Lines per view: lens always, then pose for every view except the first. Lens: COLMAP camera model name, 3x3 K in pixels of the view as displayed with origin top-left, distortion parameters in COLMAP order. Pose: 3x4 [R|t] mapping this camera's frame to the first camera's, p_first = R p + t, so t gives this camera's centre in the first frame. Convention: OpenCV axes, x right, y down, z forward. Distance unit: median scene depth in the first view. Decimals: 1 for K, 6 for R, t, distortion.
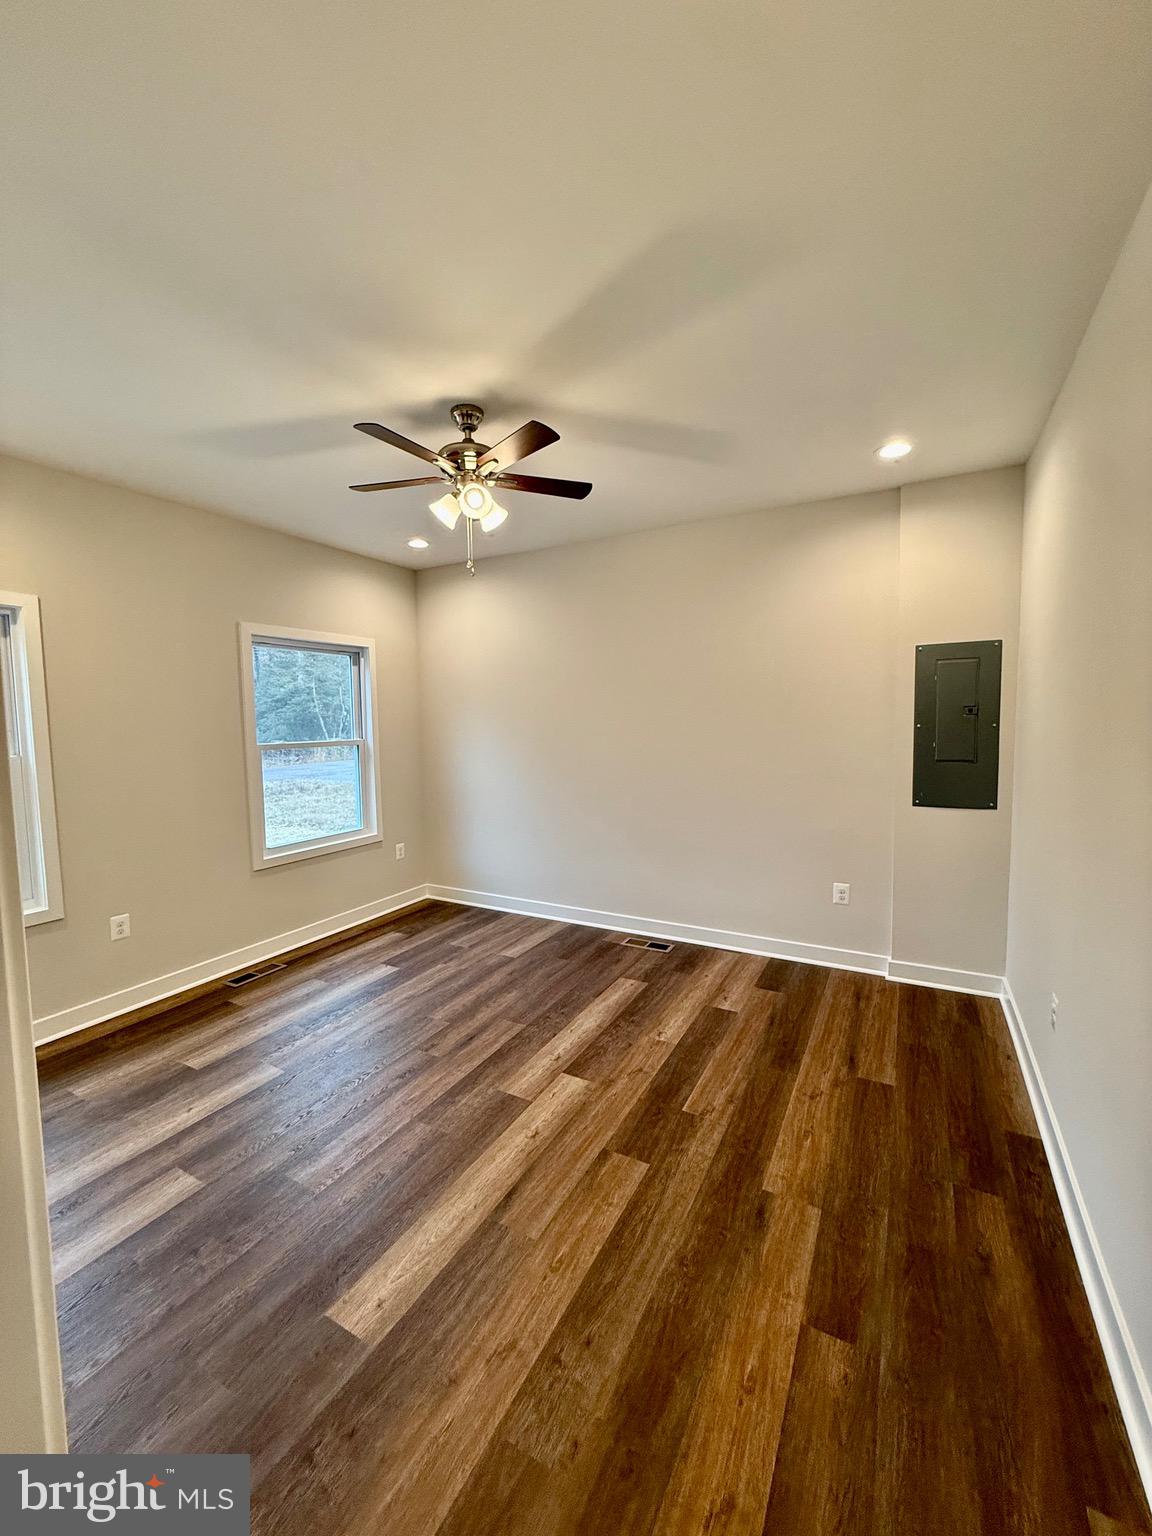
lens RADIAL K [[612.3, 0, 575.6], [0, 612.3, 765.3], [0, 0, 1]] dist [-0.000030, -0.000024]
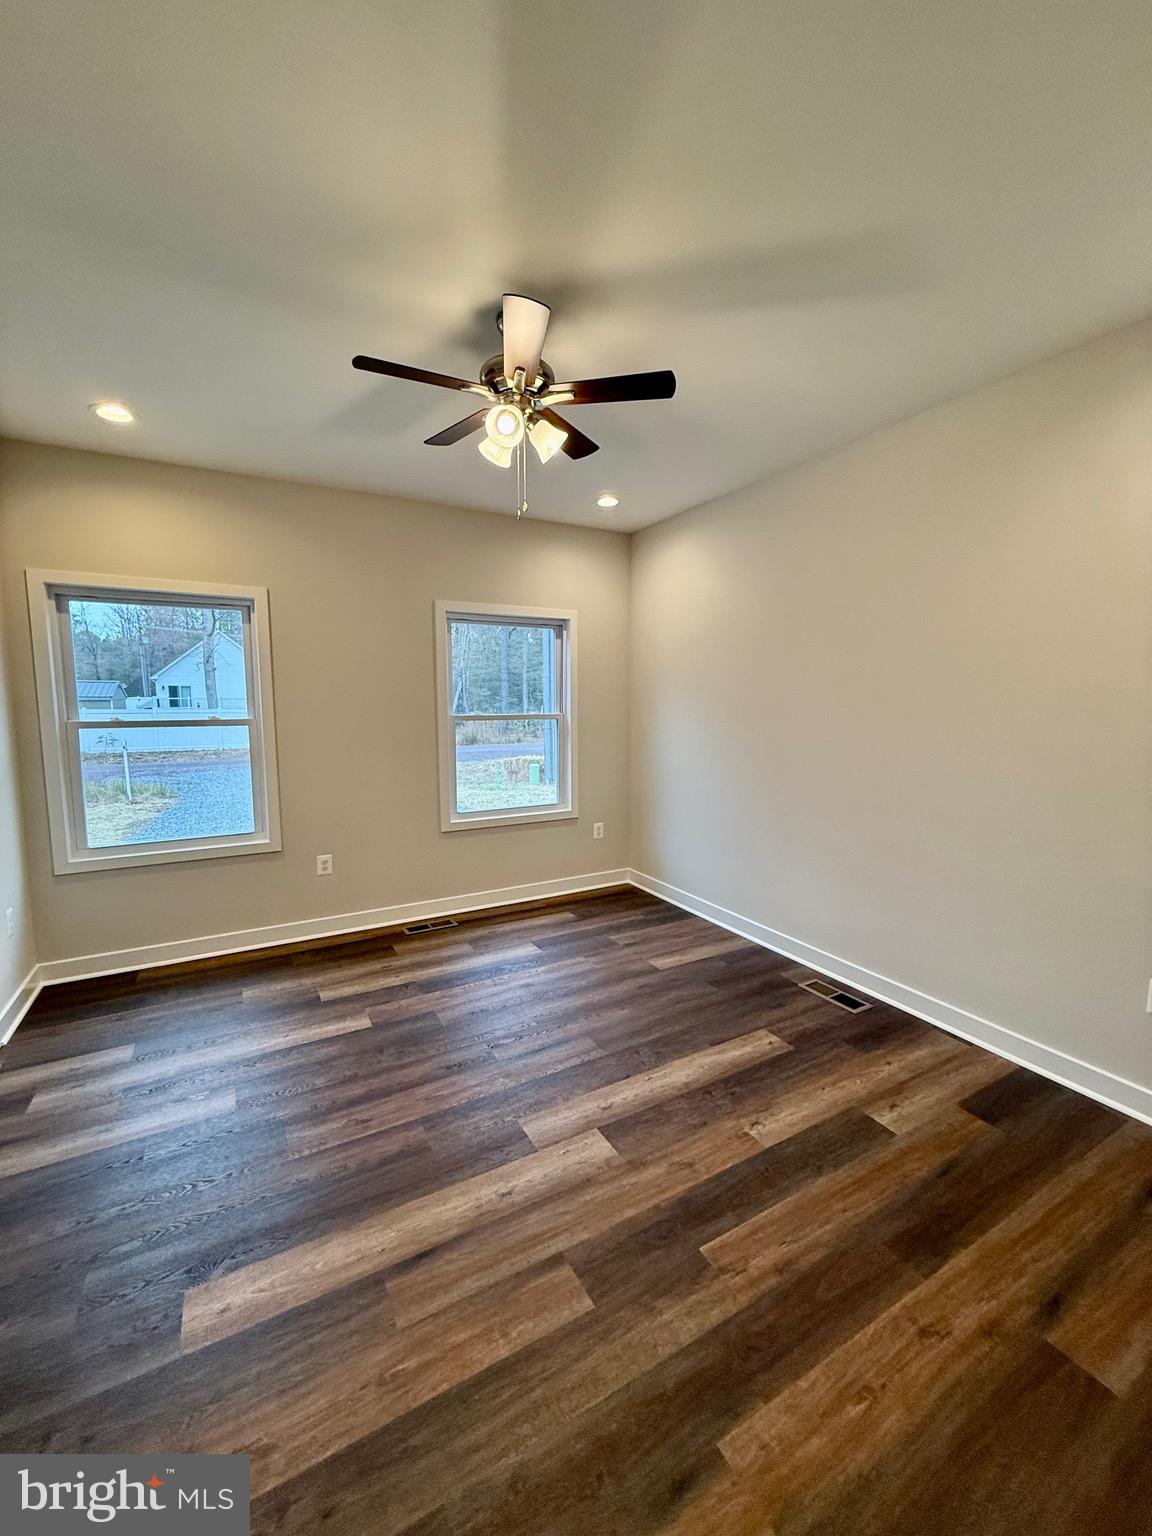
lens RADIAL K [[612.3, 0, 575.6], [0, 612.3, 764.6], [0, 0, 1]] dist [-0.000030, -0.000024]
pose [[0.847900, 0.069015, -0.525644, 0.287978], [-0.051068, 0.997512, 0.048594, -0.013466], [0.527690, -0.014360, 0.849316, 0.251806]]
